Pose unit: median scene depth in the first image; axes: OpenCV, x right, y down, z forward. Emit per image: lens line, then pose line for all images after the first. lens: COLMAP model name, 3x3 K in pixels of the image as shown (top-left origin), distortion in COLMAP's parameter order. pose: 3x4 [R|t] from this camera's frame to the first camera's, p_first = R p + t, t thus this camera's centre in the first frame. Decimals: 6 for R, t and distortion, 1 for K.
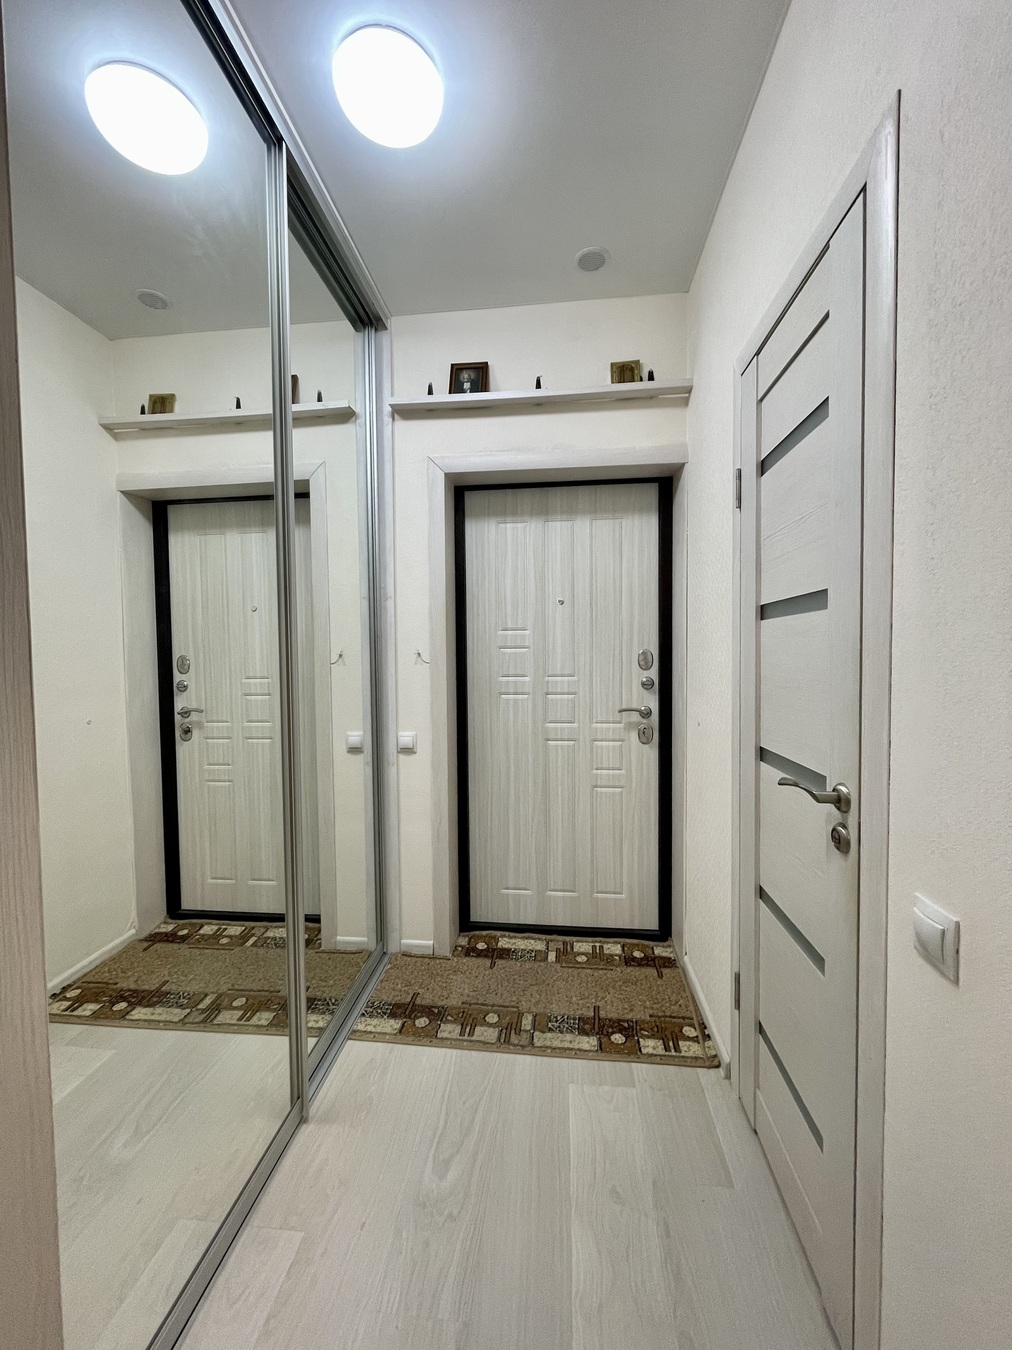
lens RADIAL K [[543.4, 0, 504.6], [0, 543.4, 672.1], [0, 0, 1]] dist [-0.004021, 0.000145]
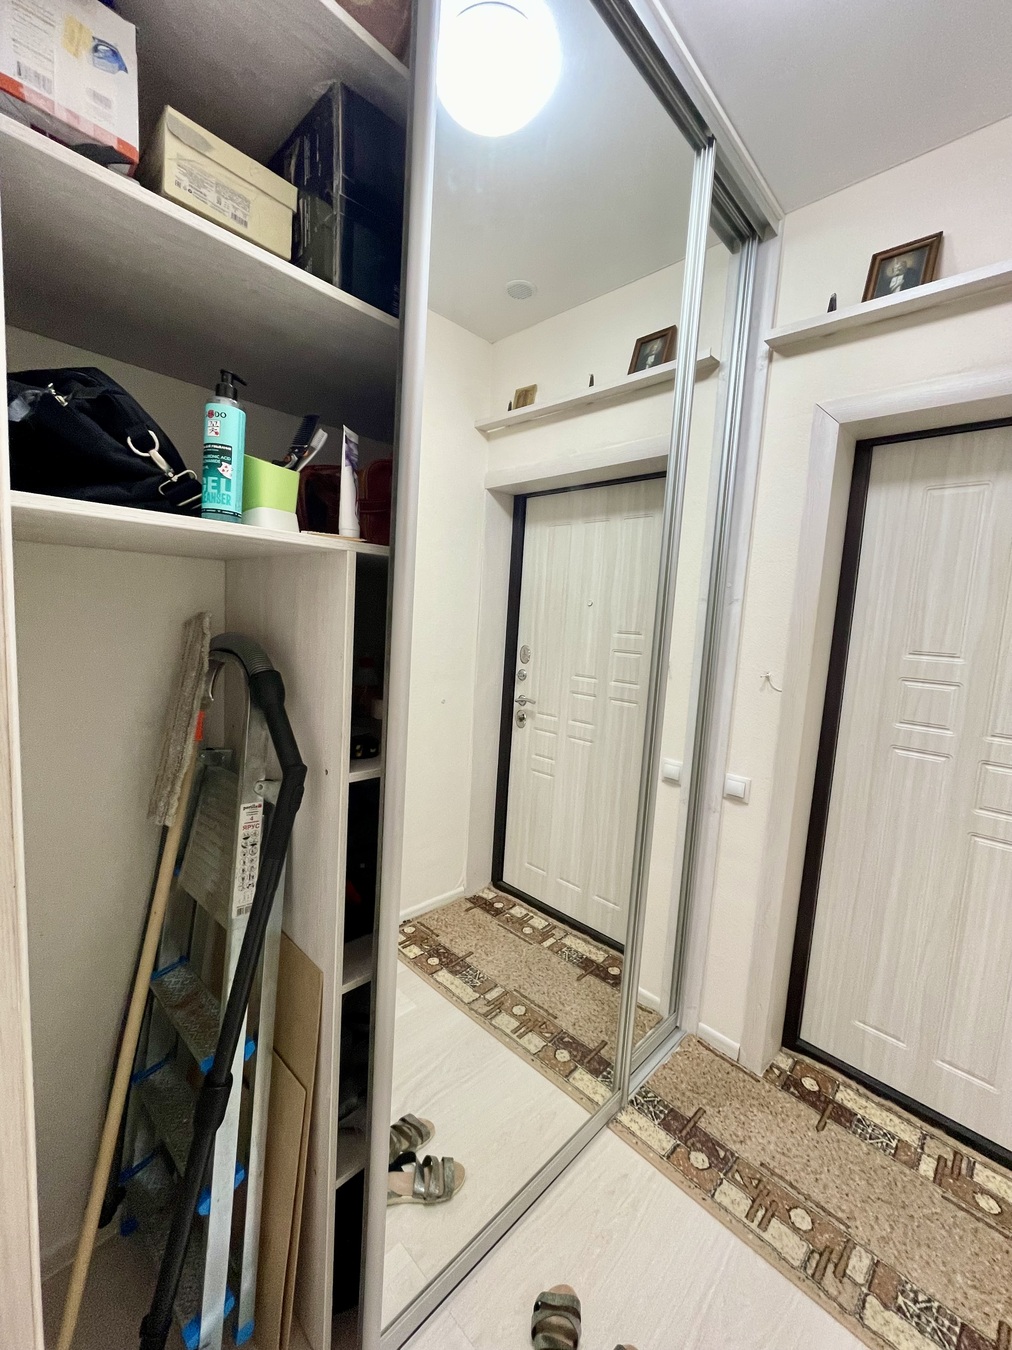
lens RADIAL K [[543.4, 0, 504.6], [0, 543.4, 672.1], [0, 0, 1]] dist [-0.004021, 0.000145]
pose [[0.781557, 0.120496, -0.612087, 0.015875], [-0.091583, 0.992700, 0.078485, -0.065188], [0.617075, -0.005284, 0.786886, 0.183723]]
